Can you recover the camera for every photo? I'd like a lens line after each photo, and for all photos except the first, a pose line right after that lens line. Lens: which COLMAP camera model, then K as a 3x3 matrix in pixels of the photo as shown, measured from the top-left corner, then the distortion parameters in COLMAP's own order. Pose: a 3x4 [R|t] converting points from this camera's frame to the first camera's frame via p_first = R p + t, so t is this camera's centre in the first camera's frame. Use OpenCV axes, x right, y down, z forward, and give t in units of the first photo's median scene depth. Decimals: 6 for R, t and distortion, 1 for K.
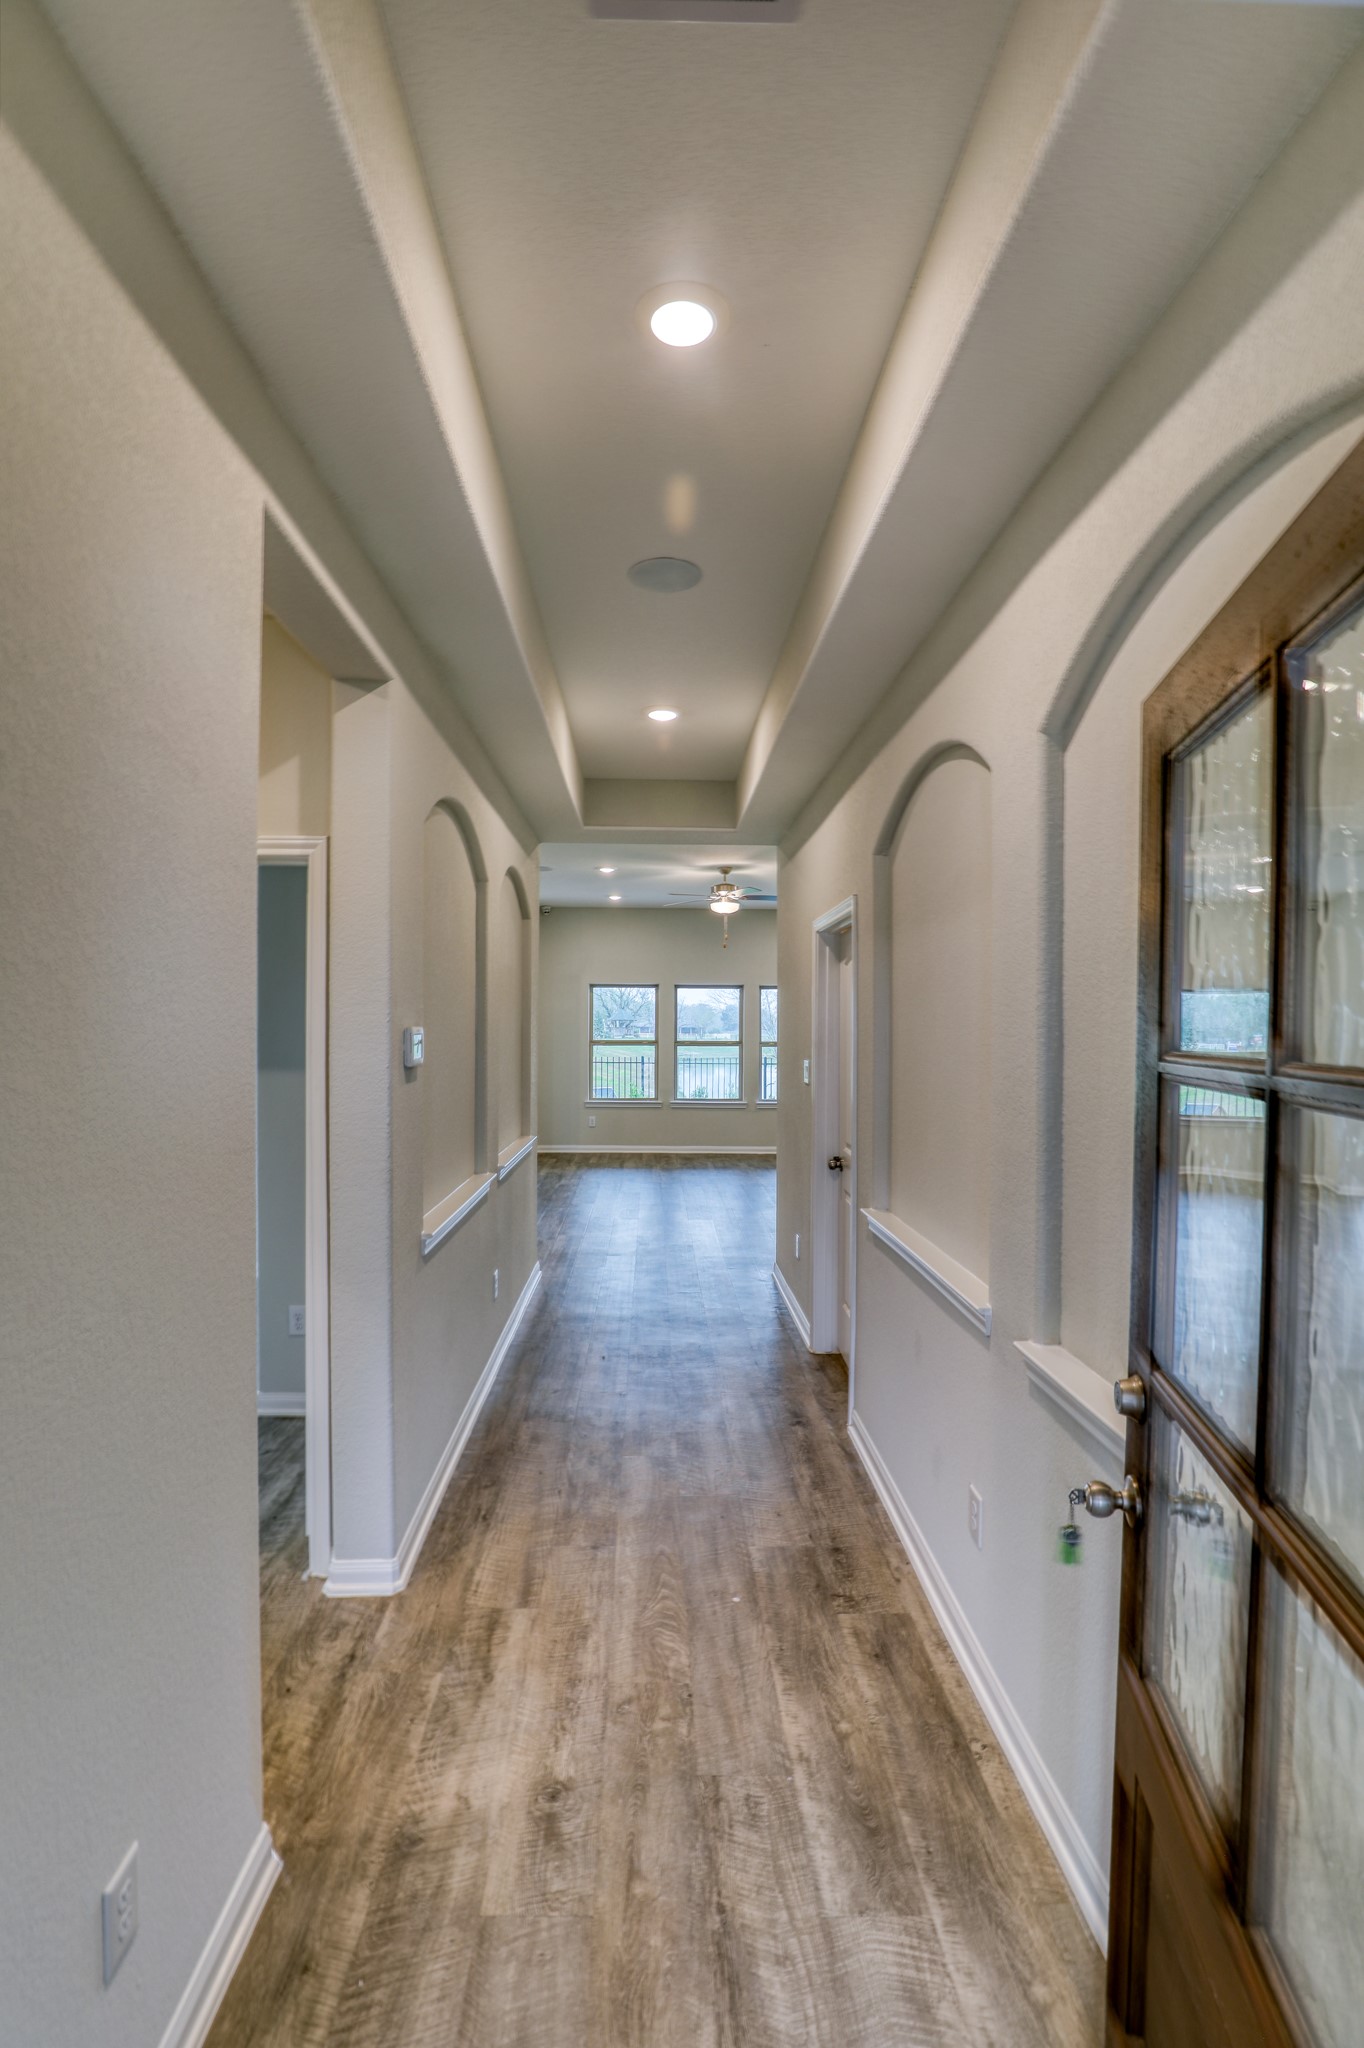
lens RADIAL K [[946.9, 0, 676.5], [0, 946.9, 1032.3], [0, 0, 1]] dist [-0.037819, 0.007230]
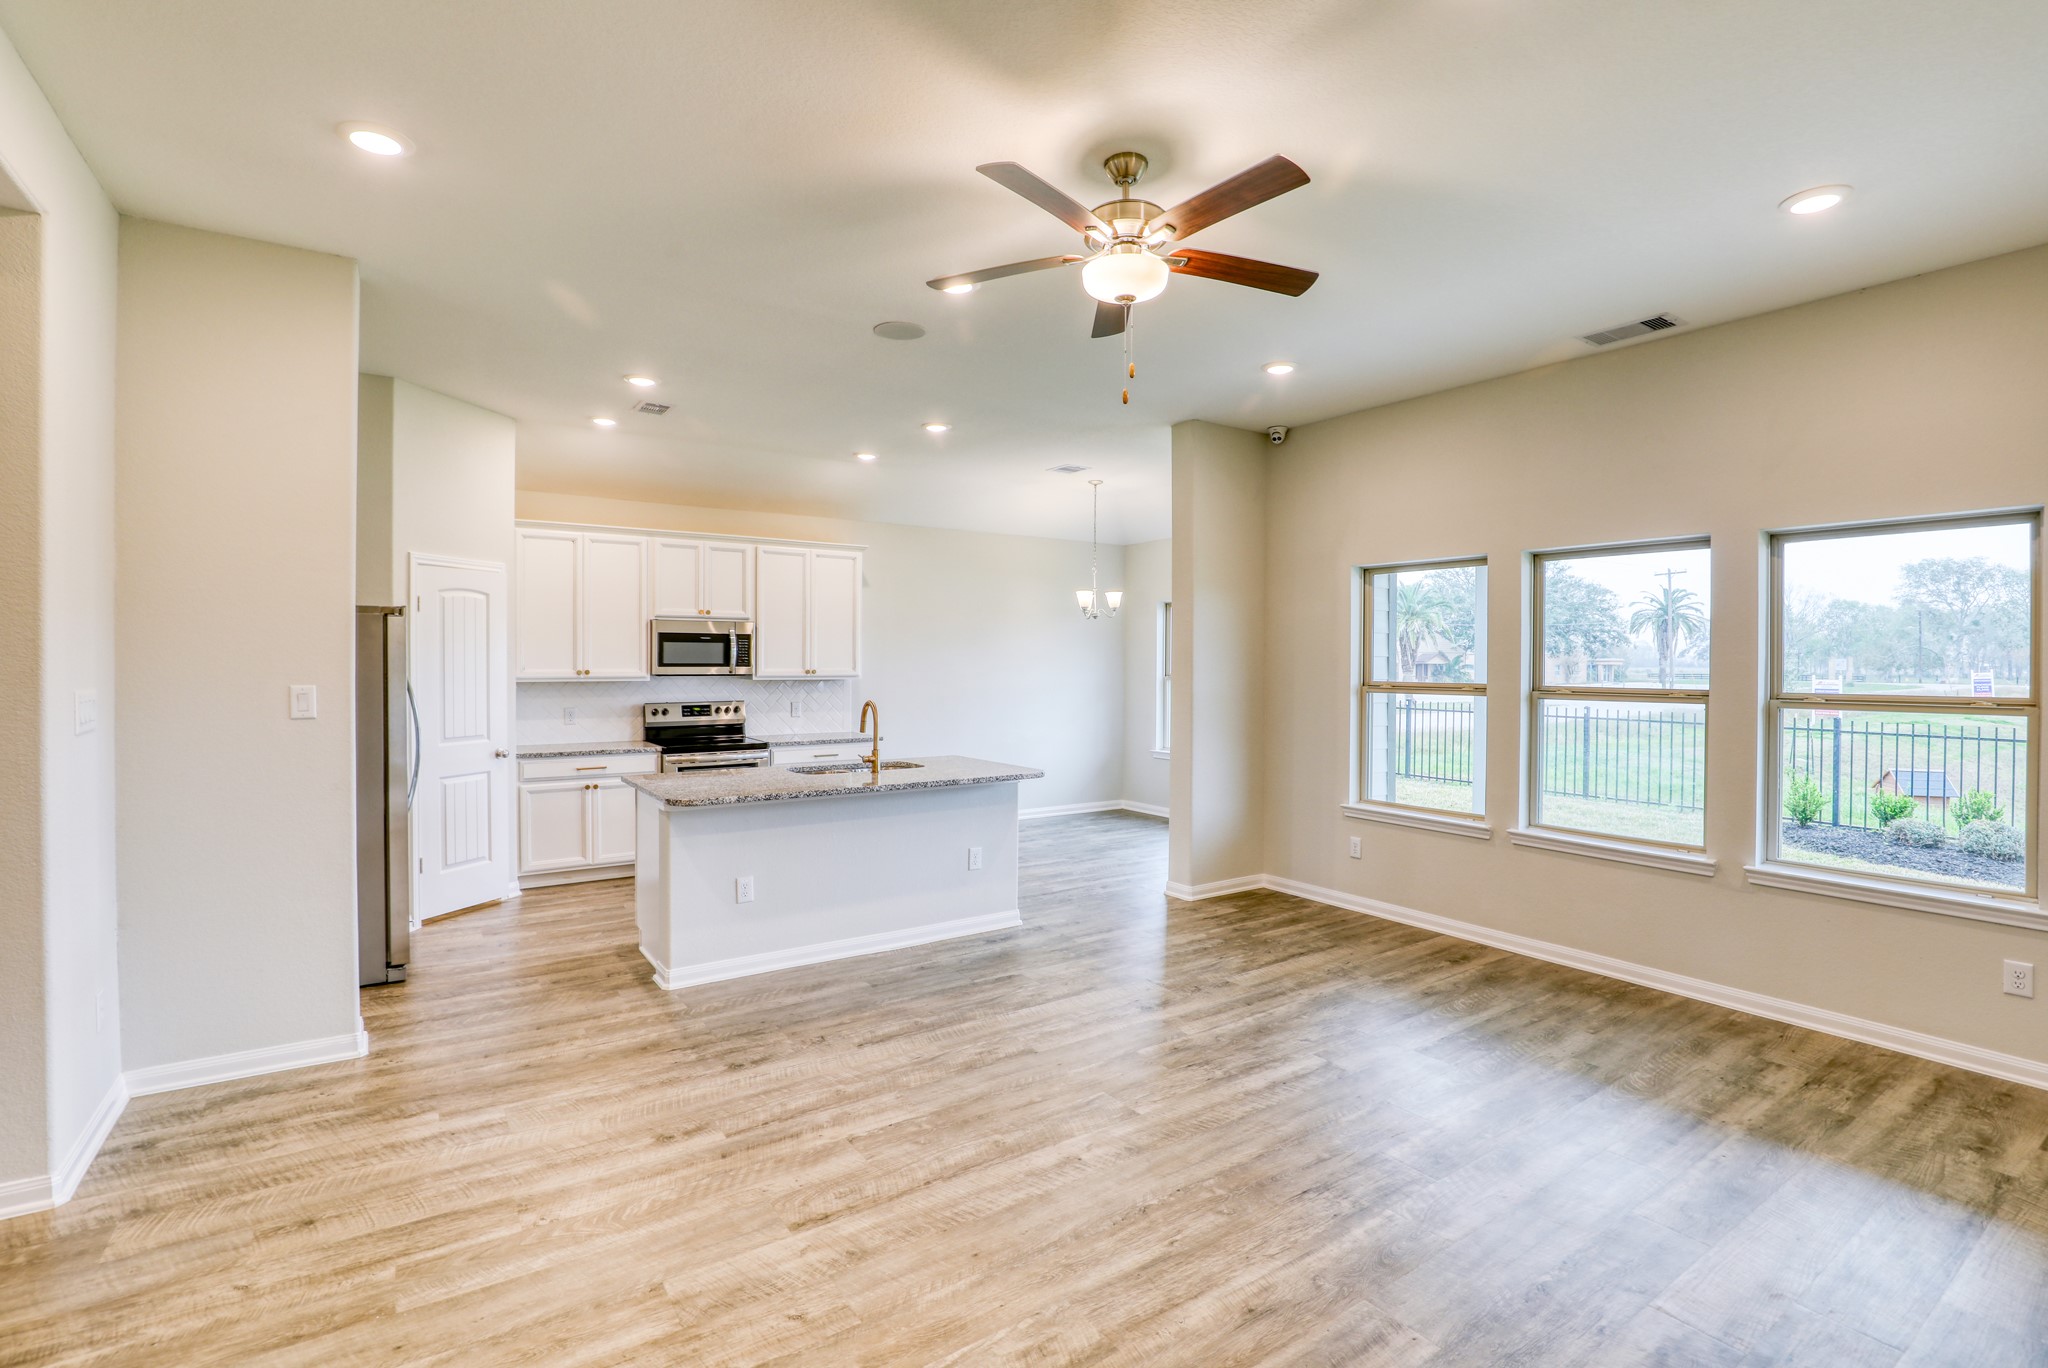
lens RADIAL K [[943.2, 0, 1026.7], [0, 943.2, 672.3], [0, 0, 1]] dist [-0.041893, 0.009336]
pose [[0.529730, 0.005562, -0.848148, 0.230043], [-0.014794, 0.999887, -0.002683, 0.007312], [0.848037, 0.013968, 0.529752, 0.590964]]
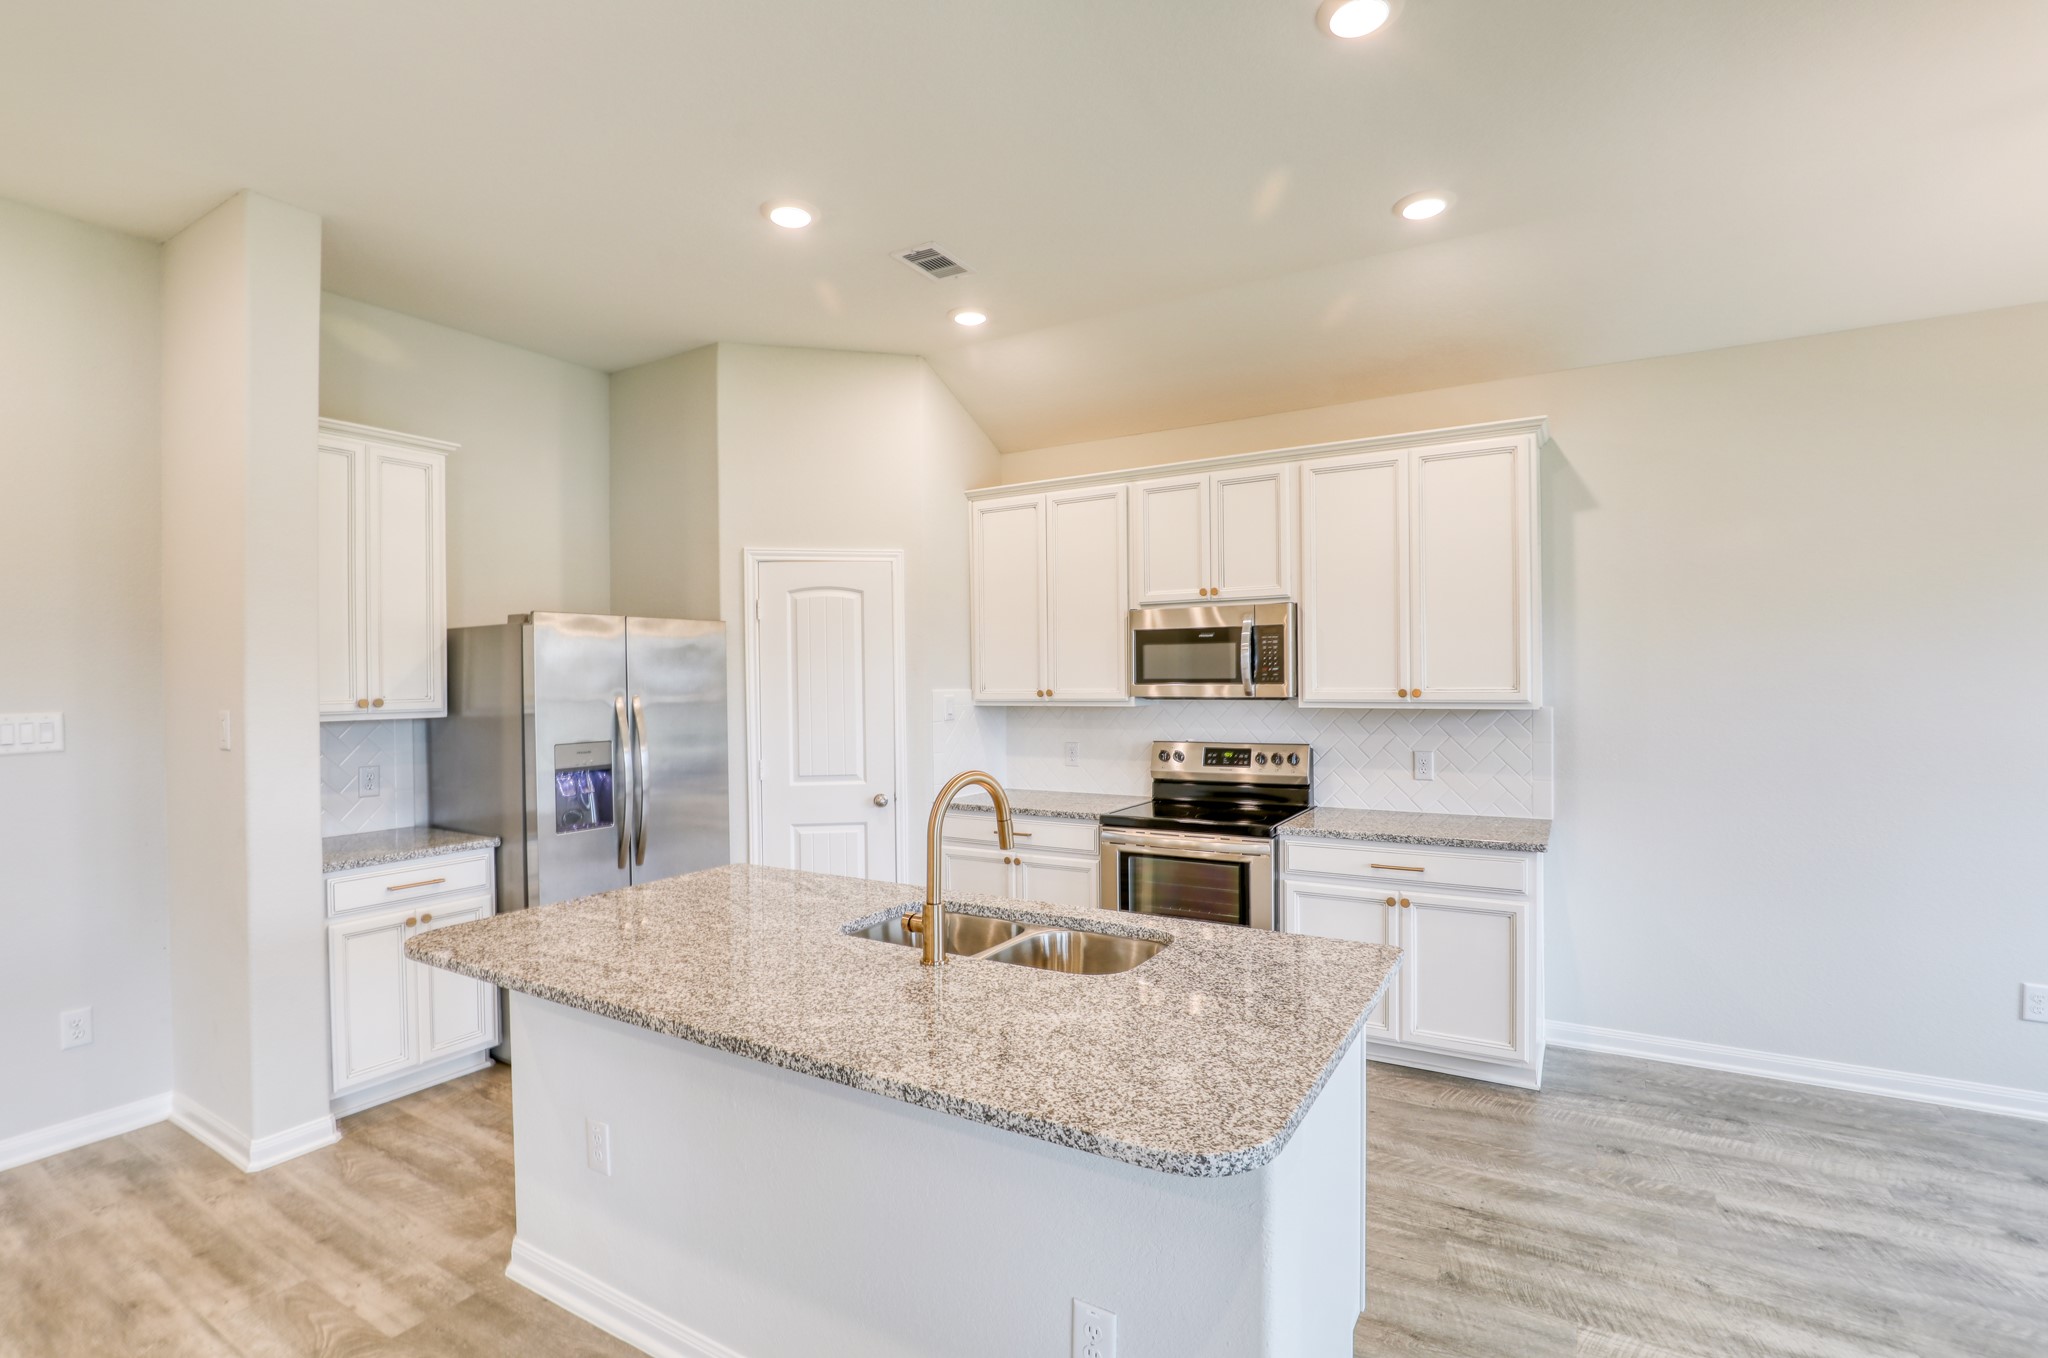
lens RADIAL K [[946.9, 0, 1024.0], [0, 946.9, 679.0], [0, 0, 1]] dist [-0.037819, 0.007230]
pose [[-0.551142, -0.002316, -0.834408, -0.045458], [-0.007929, 0.999966, 0.002462, 0.003046], [0.834374, 0.007974, -0.551141, 0.867076]]
